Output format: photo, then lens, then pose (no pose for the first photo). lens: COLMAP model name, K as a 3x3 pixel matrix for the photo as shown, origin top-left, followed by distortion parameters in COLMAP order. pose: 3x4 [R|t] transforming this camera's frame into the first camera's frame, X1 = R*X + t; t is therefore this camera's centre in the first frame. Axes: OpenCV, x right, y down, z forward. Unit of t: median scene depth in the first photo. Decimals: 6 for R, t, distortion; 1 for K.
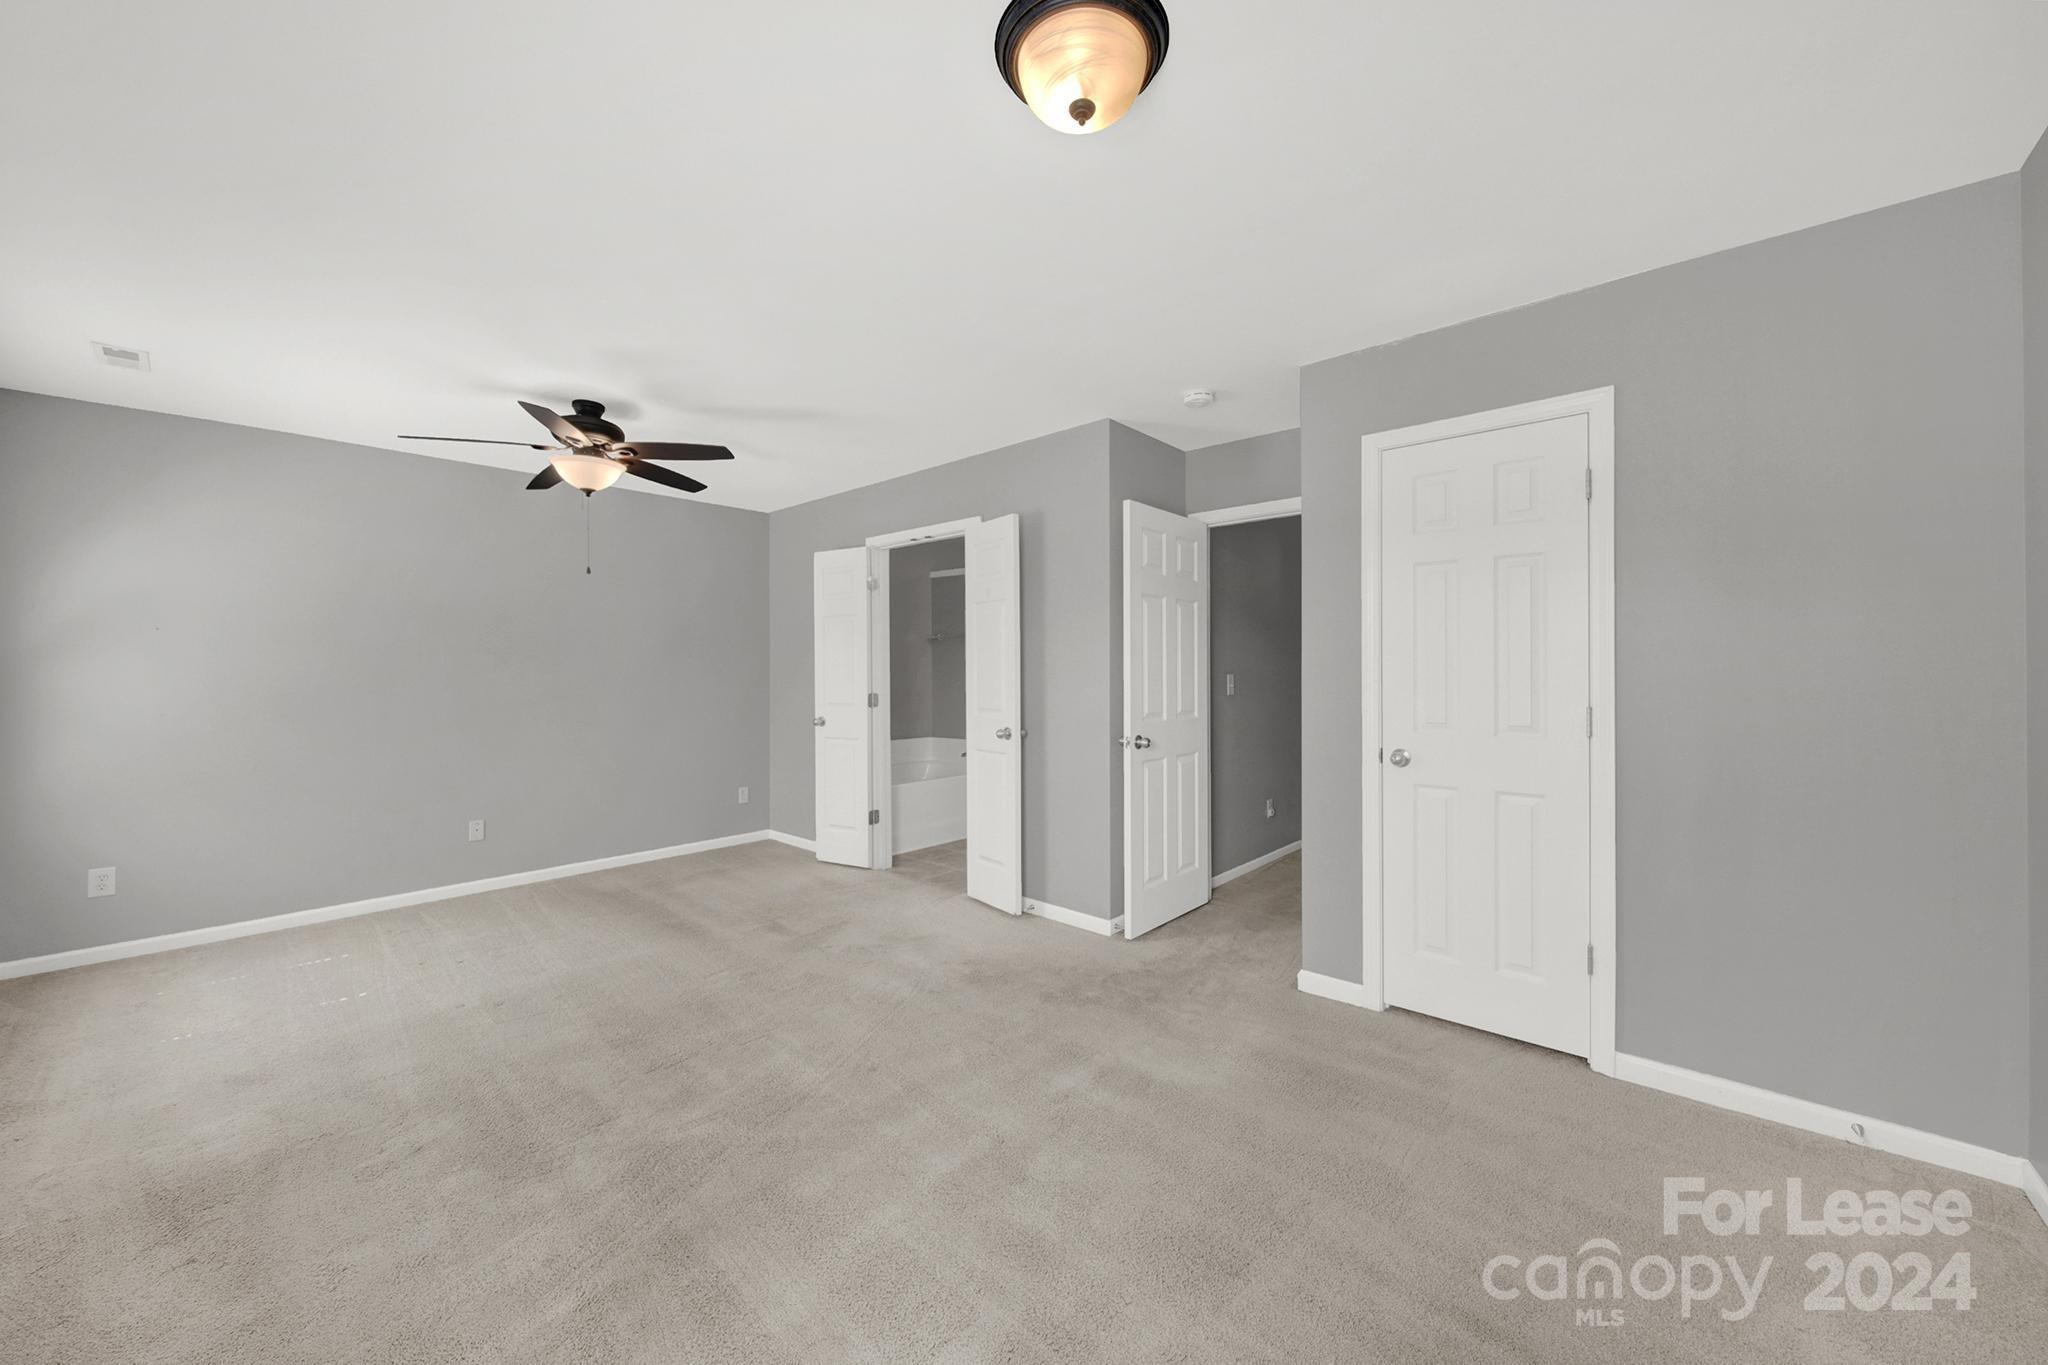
lens RADIAL K [[751.8, 0, 995.1], [0, 751.8, 671.9], [0, 0, 1]] dist [-0.000212, 0.000026]
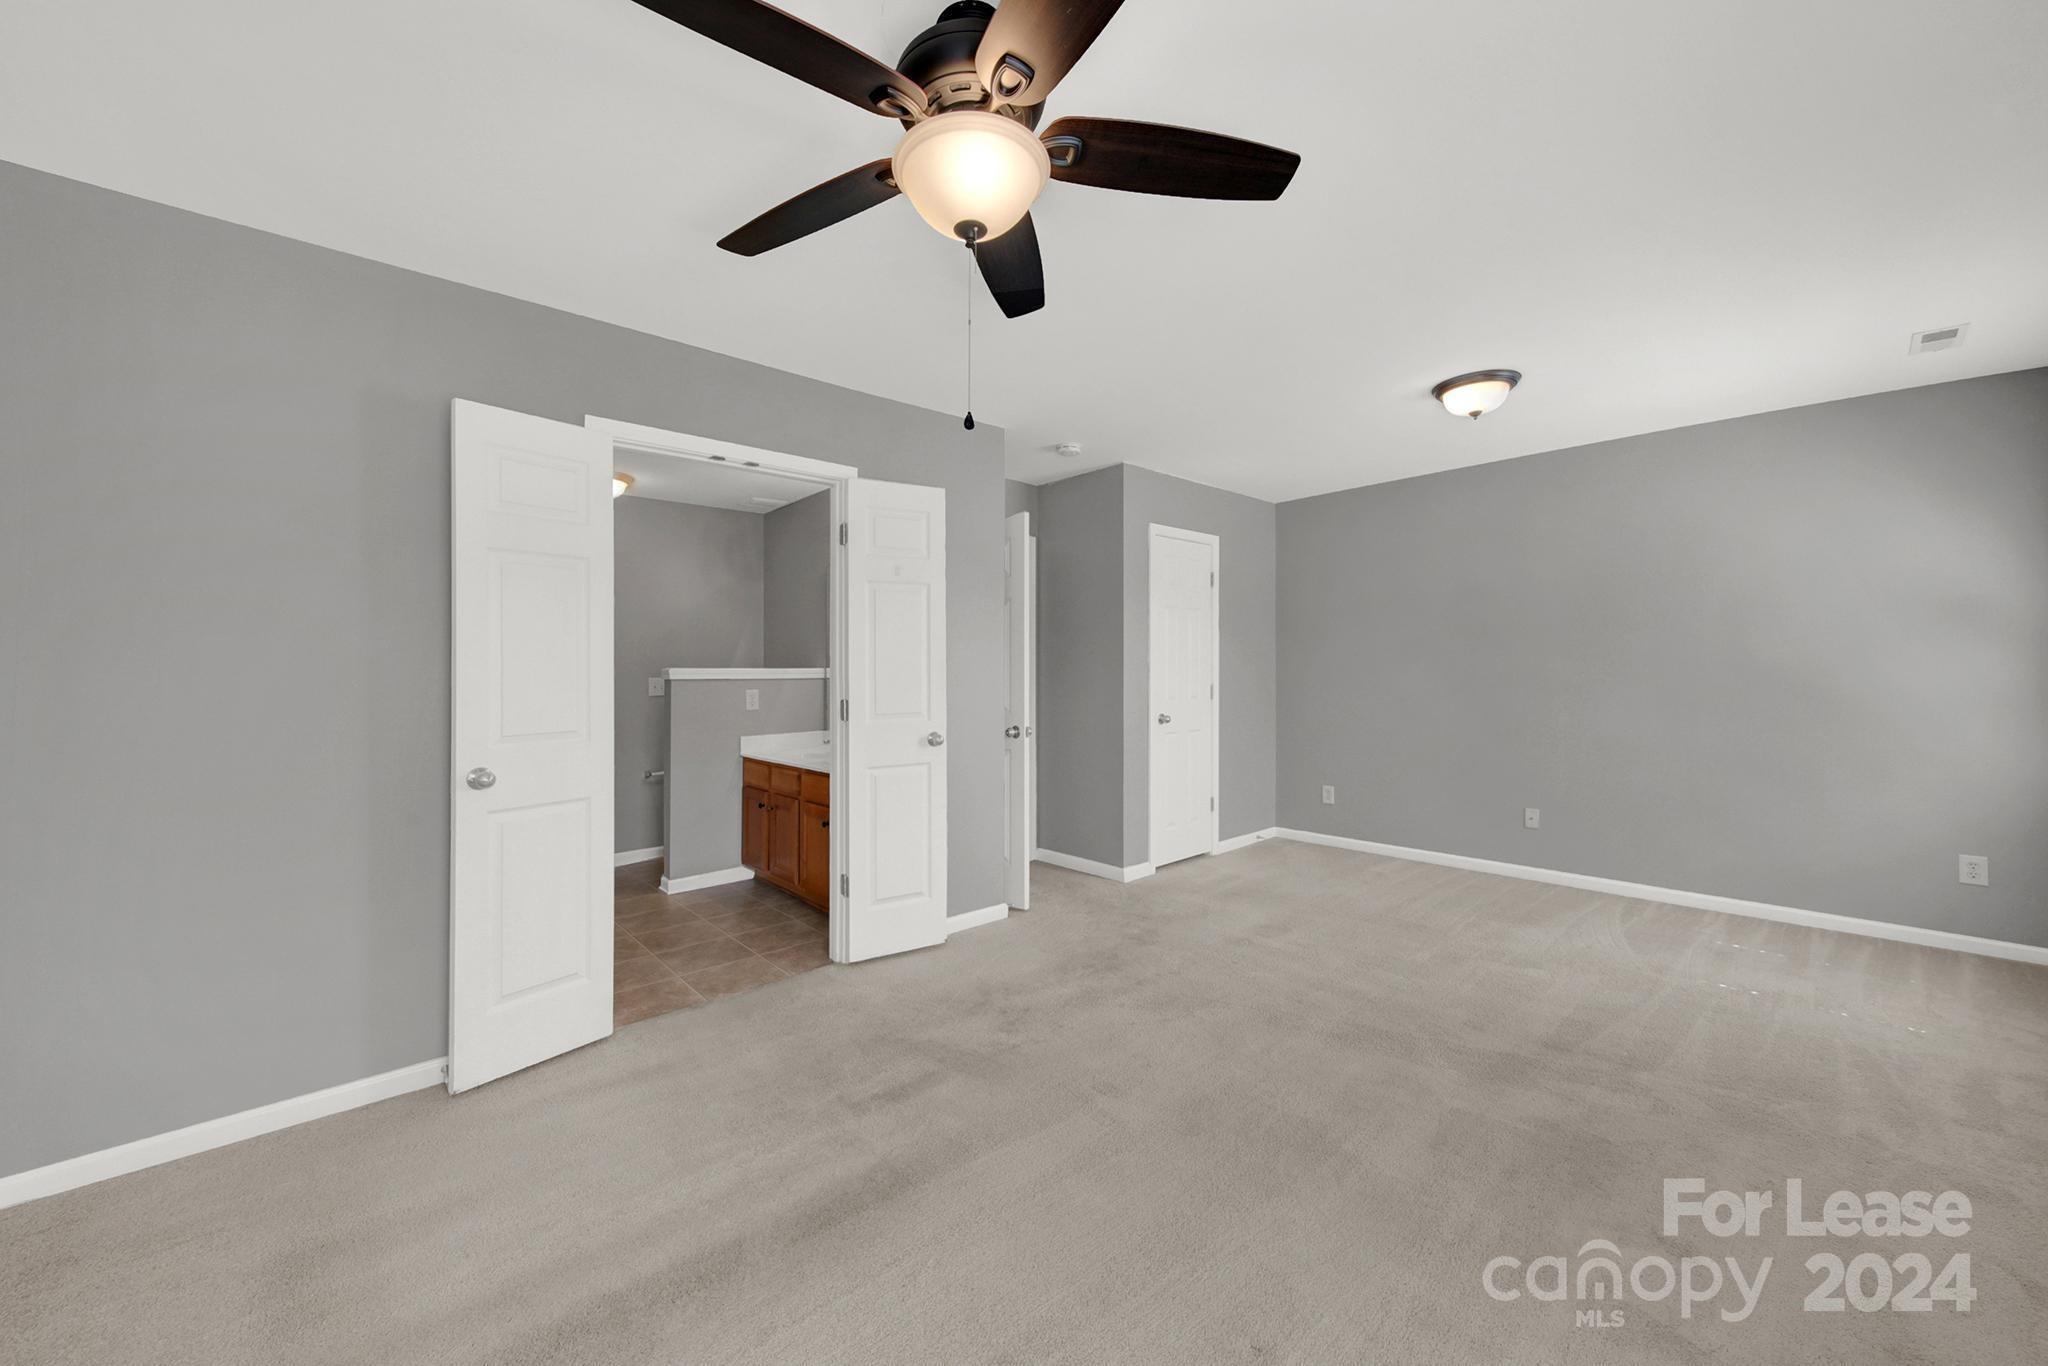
lens RADIAL K [[771.0, 0, 1030.6], [0, 771.0, 689.3], [0, 0, 1]] dist [0.000344, -0.000088]
pose [[0.075835, -0.019131, 0.996937, -1.164642], [0.009168, 0.999787, 0.018488, 0.010998], [-0.997078, 0.007738, 0.075994, 1.109377]]
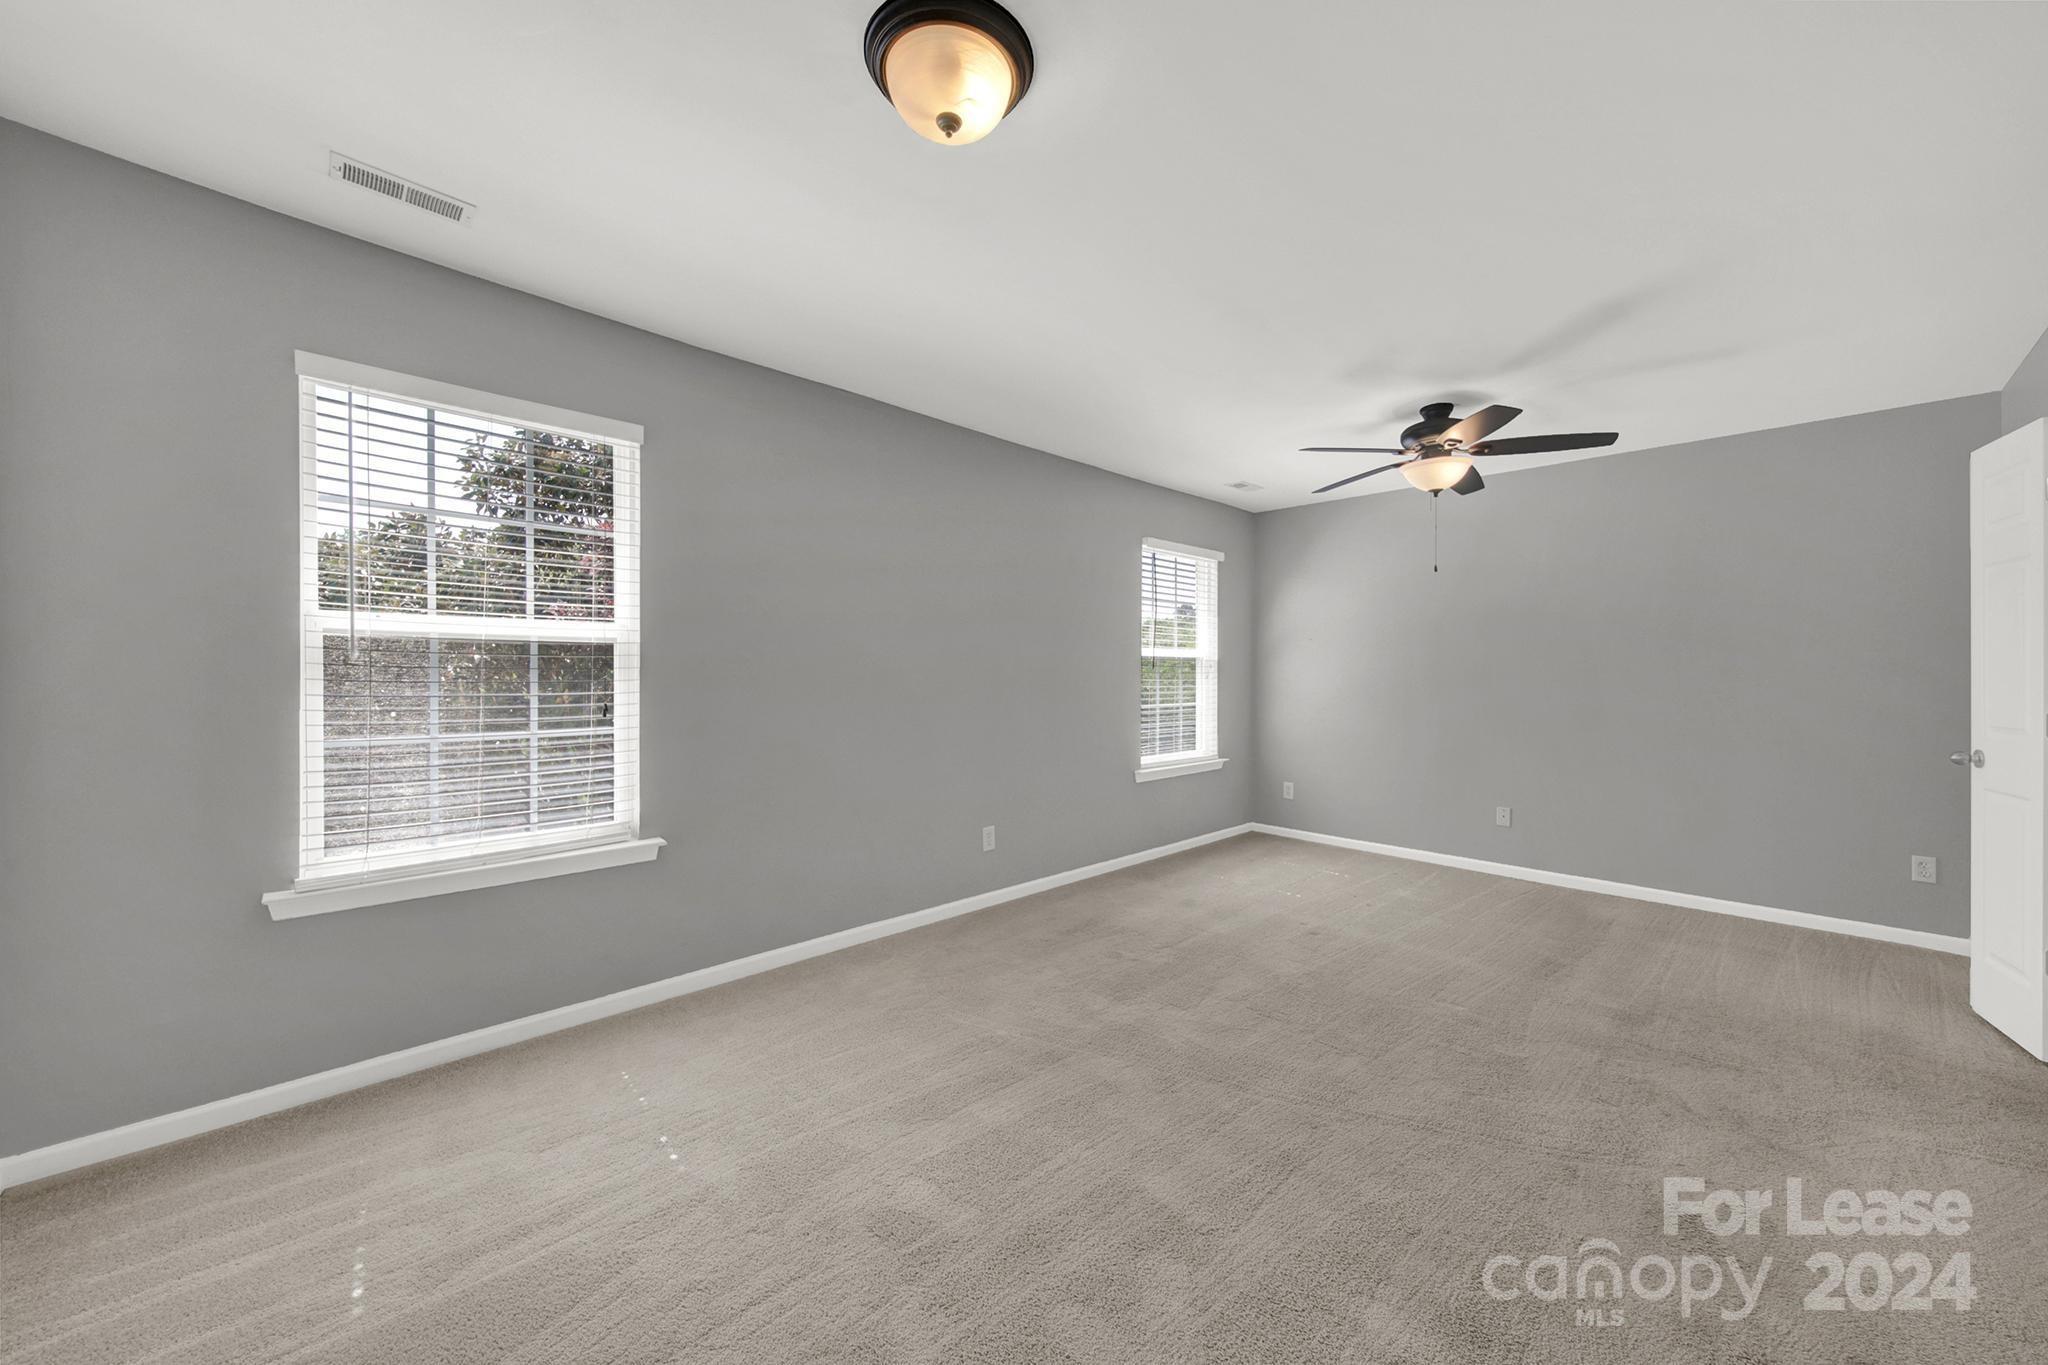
lens RADIAL K [[751.8, 0, 1033.4], [0, 751.8, 672.5], [0, 0, 1]] dist [0.000419, -0.000018]
pose [[-0.043730, 0.009819, -0.998995, 0.588064], [-0.006290, 0.999929, 0.010104, 0.006060], [0.999024, 0.006725, -0.043665, 0.599789]]
